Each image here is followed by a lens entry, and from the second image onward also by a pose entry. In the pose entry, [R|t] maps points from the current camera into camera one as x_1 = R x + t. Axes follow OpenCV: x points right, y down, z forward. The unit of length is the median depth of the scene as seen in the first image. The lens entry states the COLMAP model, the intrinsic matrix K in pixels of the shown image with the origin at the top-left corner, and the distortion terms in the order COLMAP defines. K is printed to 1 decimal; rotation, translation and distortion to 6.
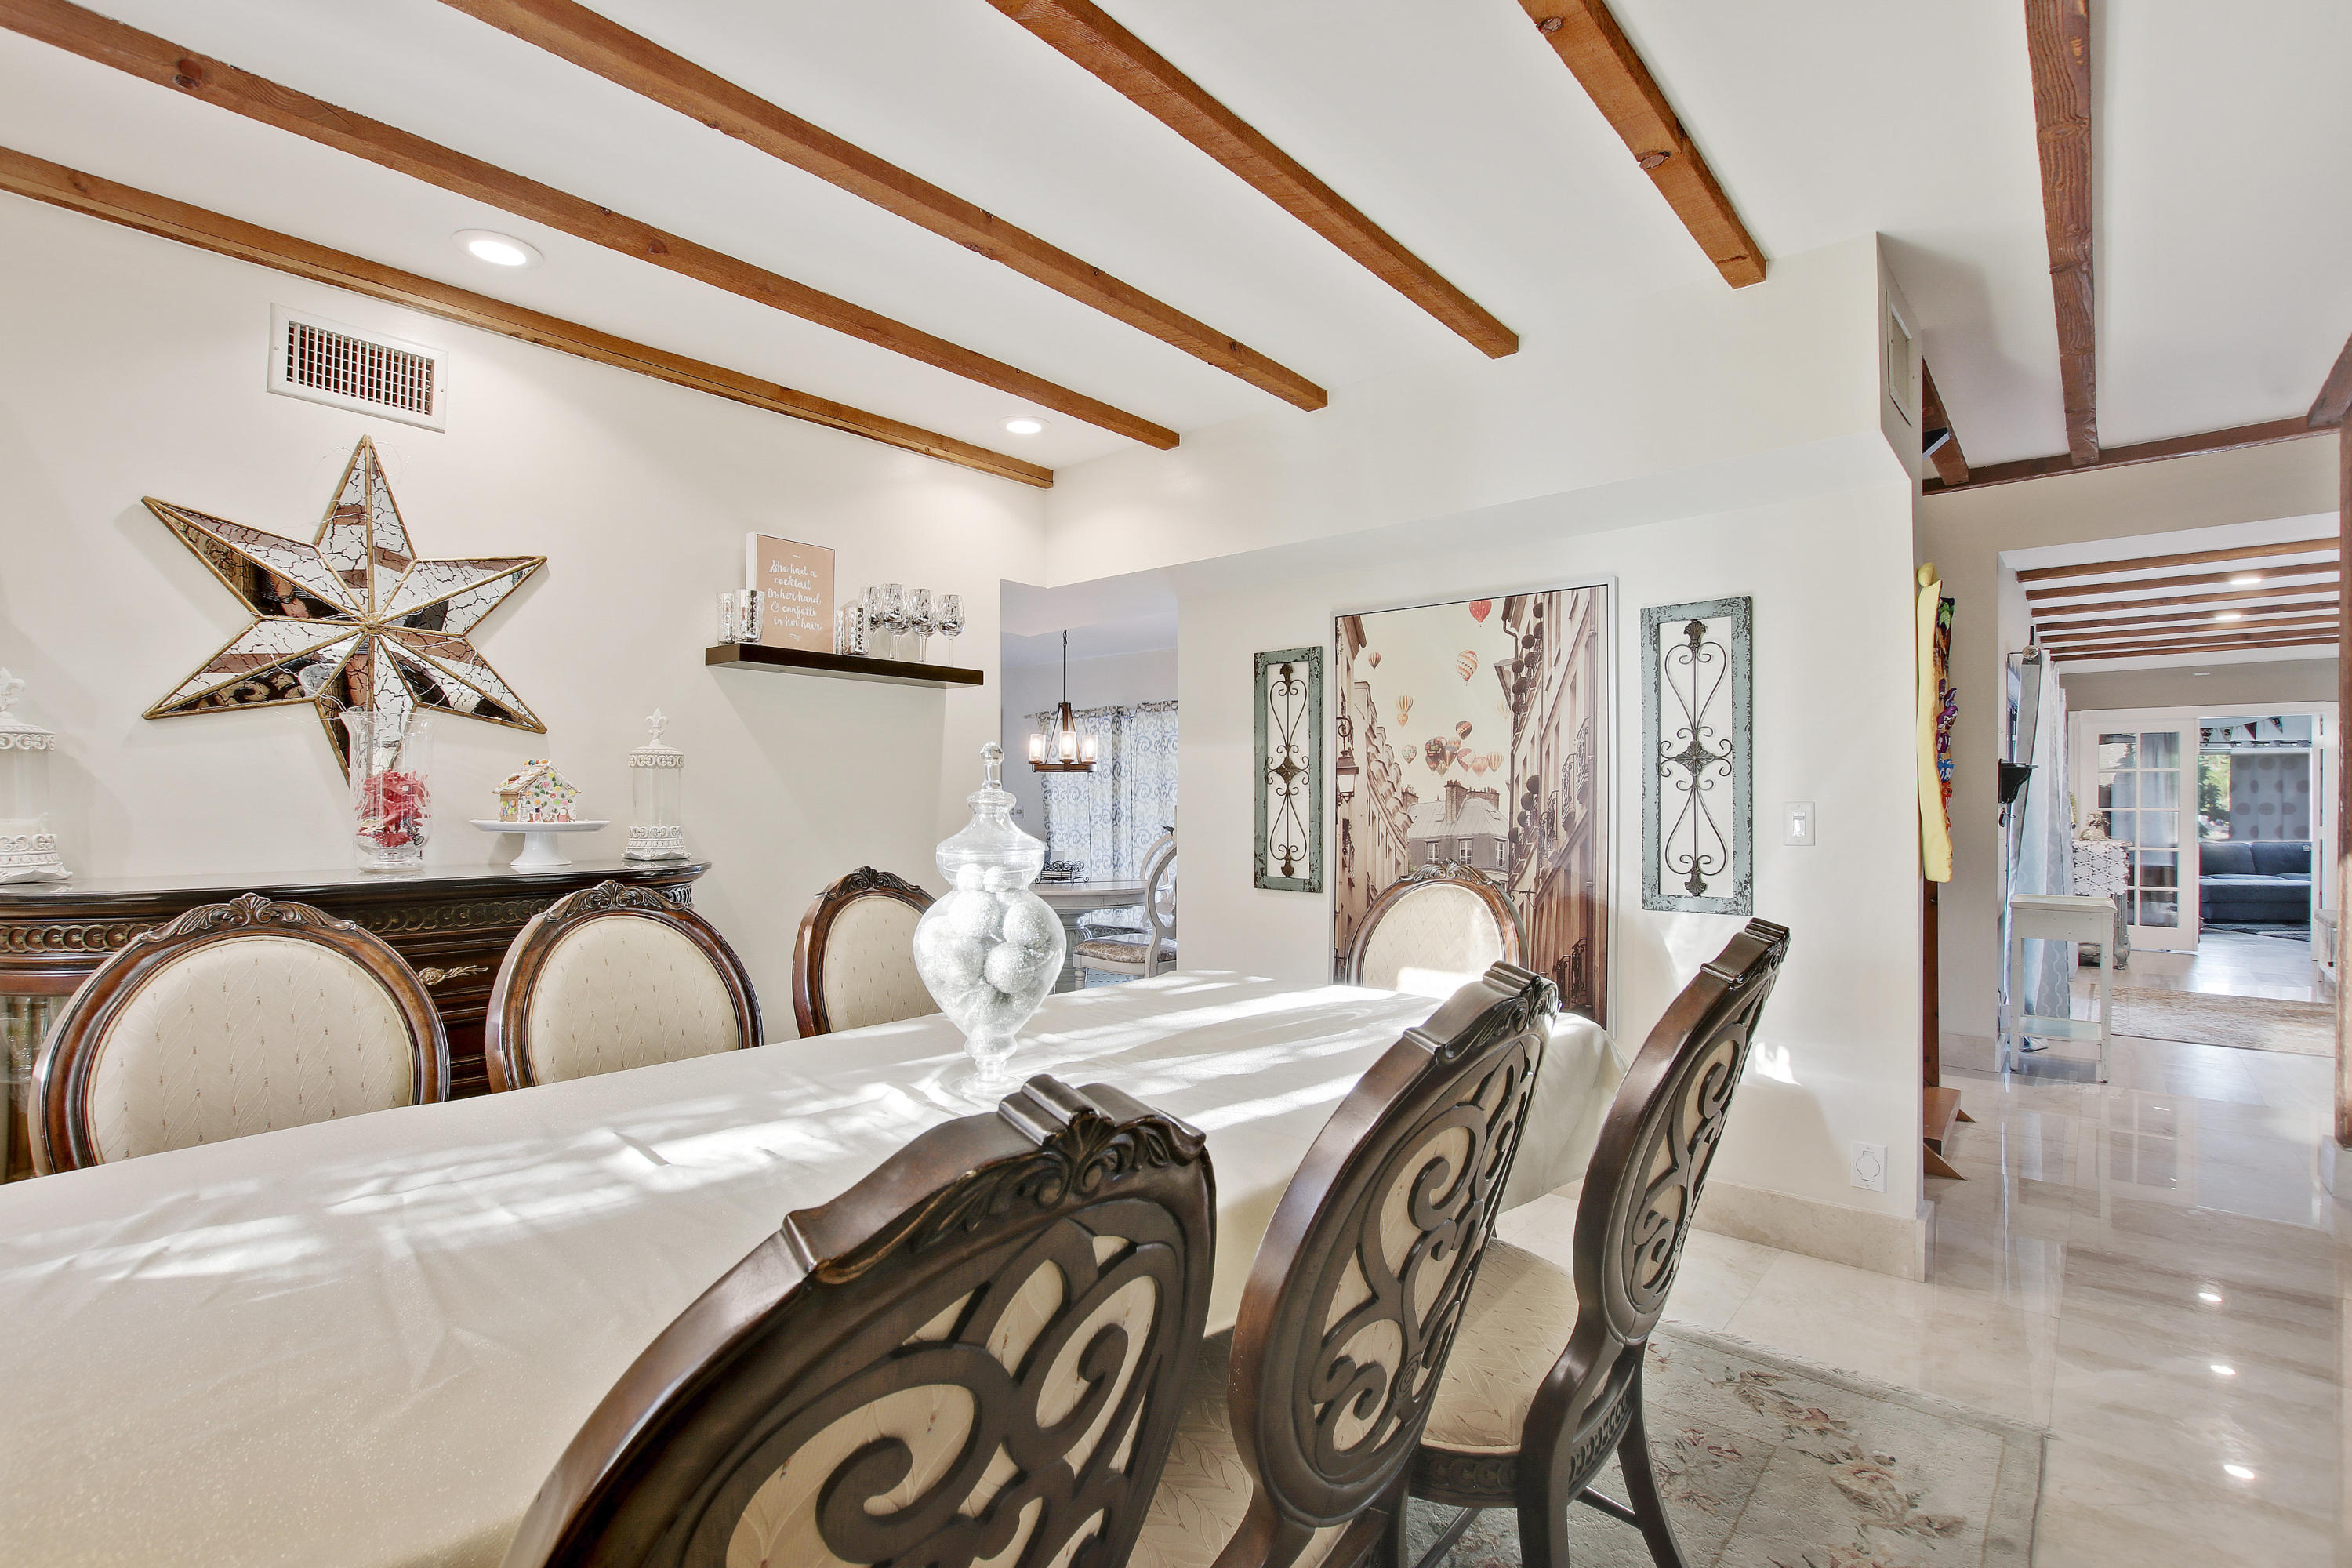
lens RADIAL K [[1080.8, 0, 1183.9], [0, 1080.8, 798.1], [0, 0, 1]] dist [-0.003578, -0.000028]
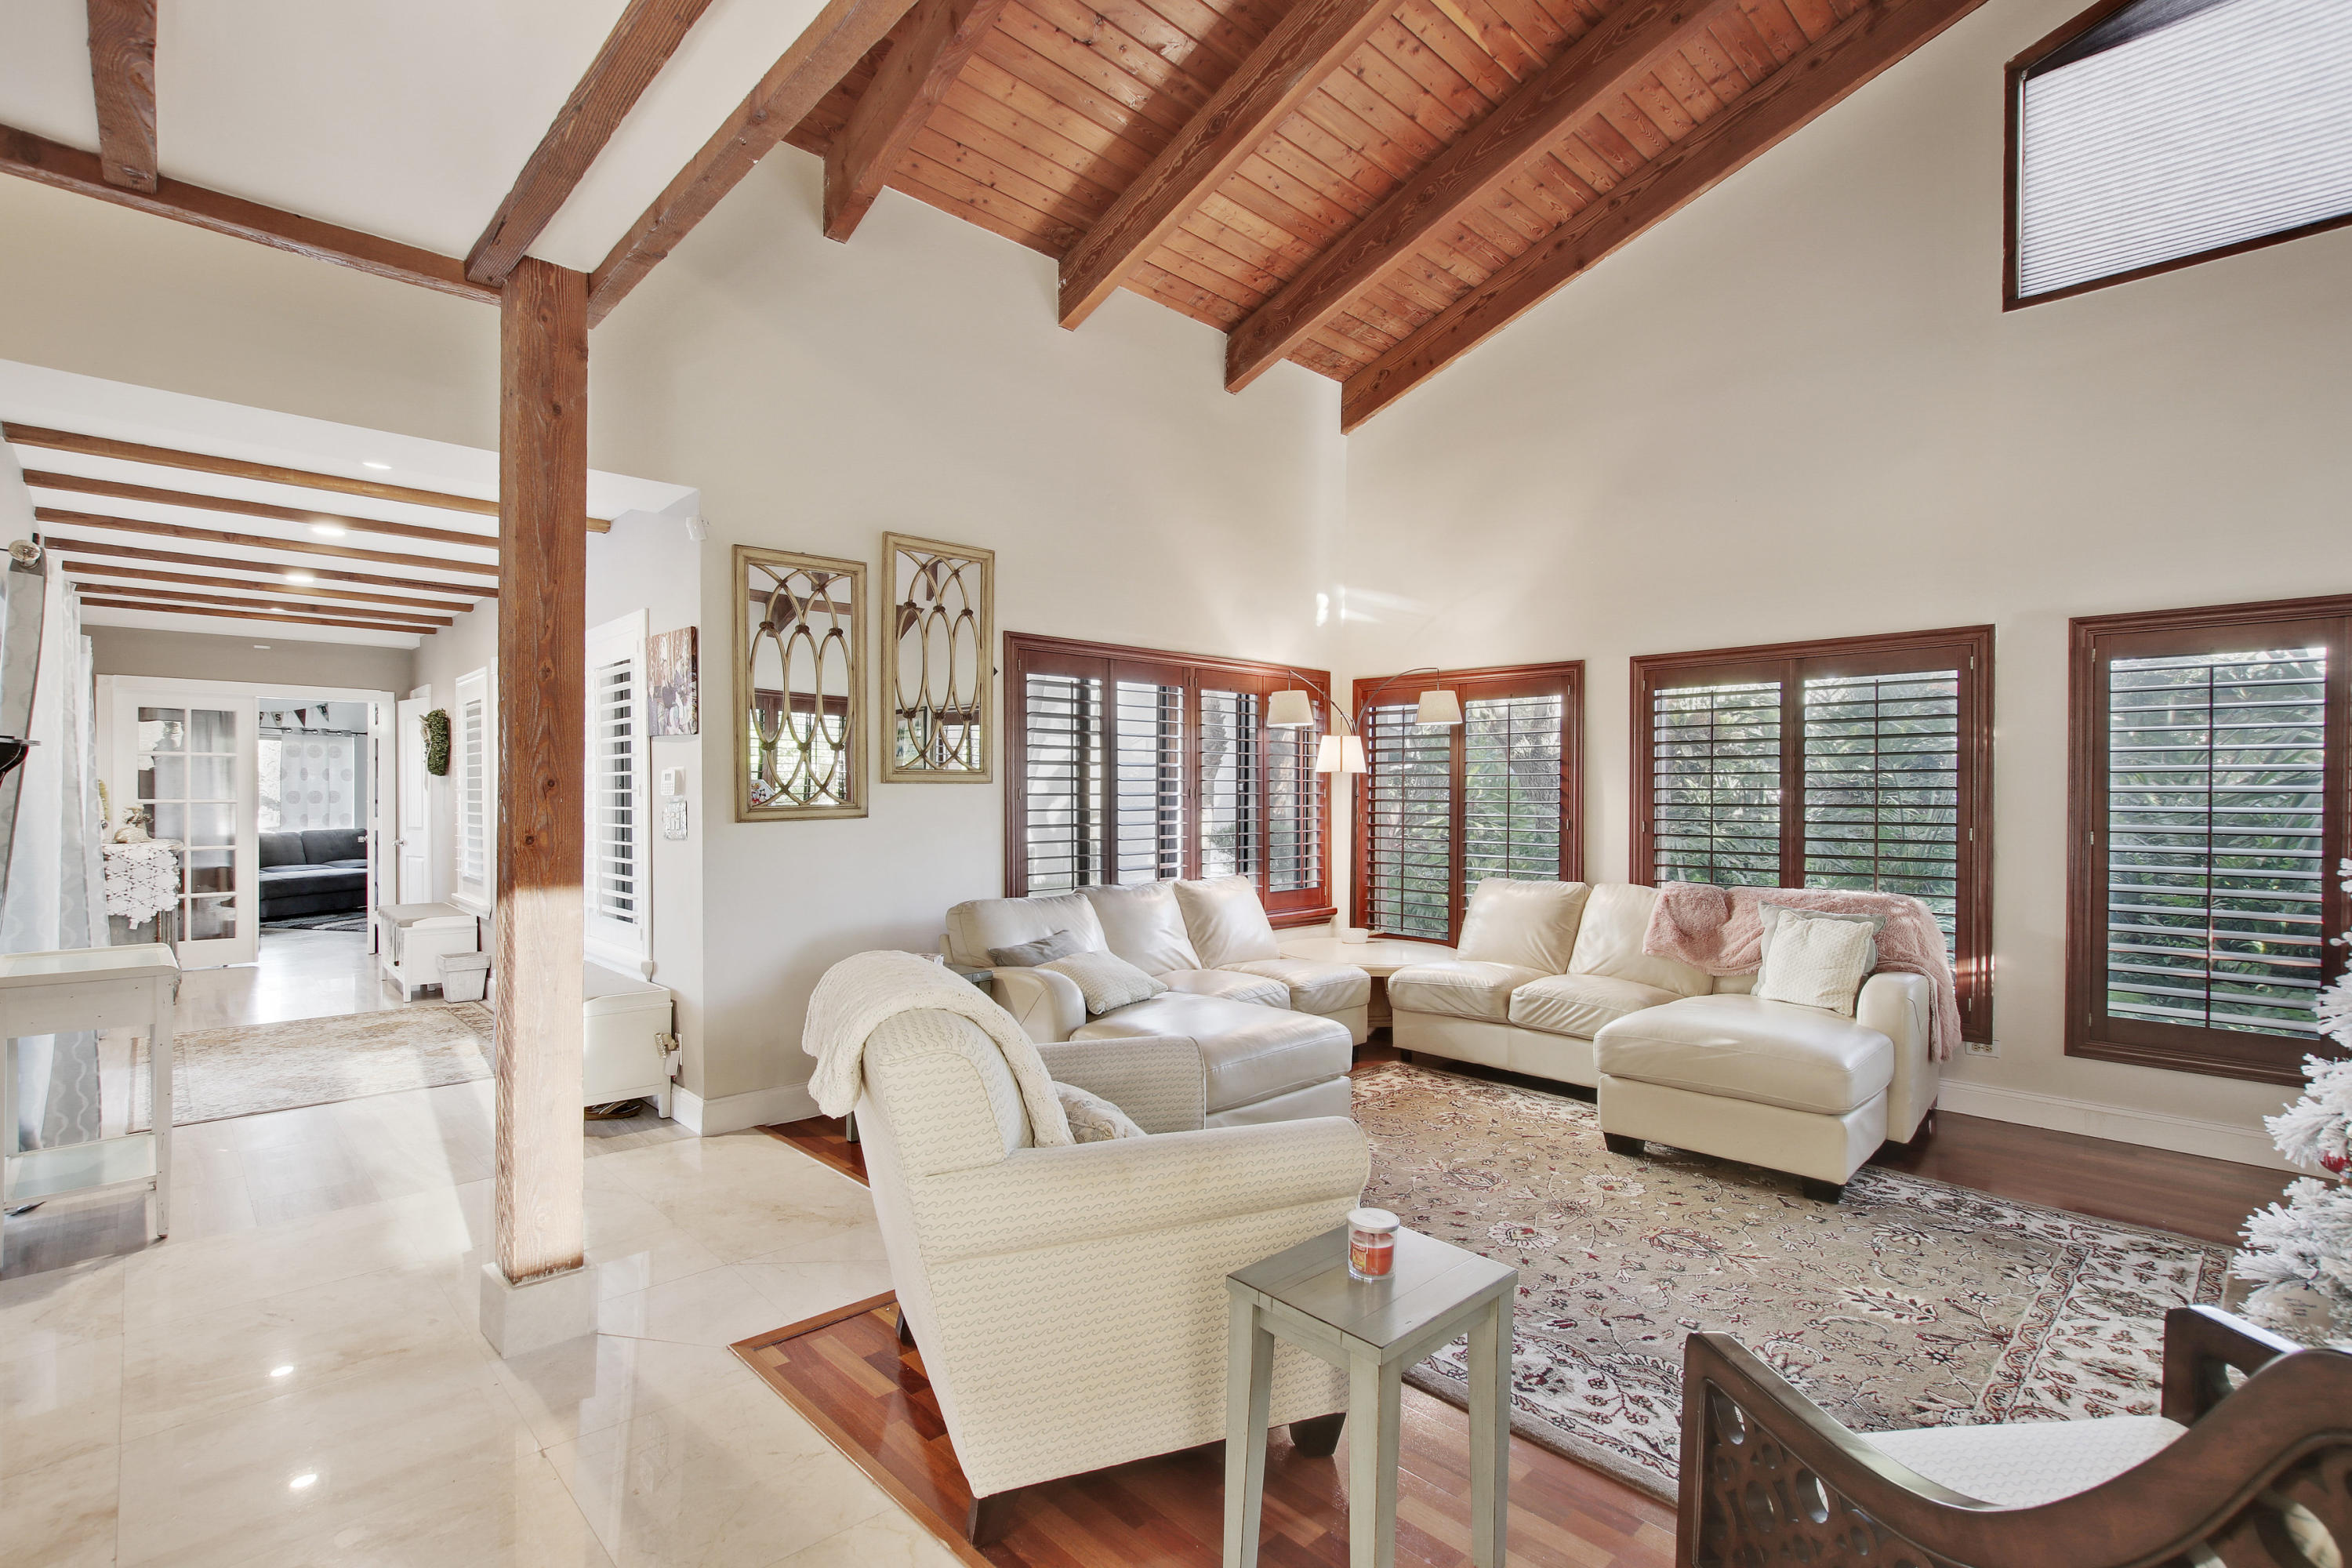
lens RADIAL K [[1080.8, 0, 1184.3], [0, 1080.8, 795.5], [0, 0, 1]] dist [-0.003578, -0.000028]
pose [[0.093312, -0.007405, 0.995609, 0.137660], [-0.005039, 0.999956, 0.007909, -0.004173], [-0.995624, -0.005754, 0.093271, 0.167356]]
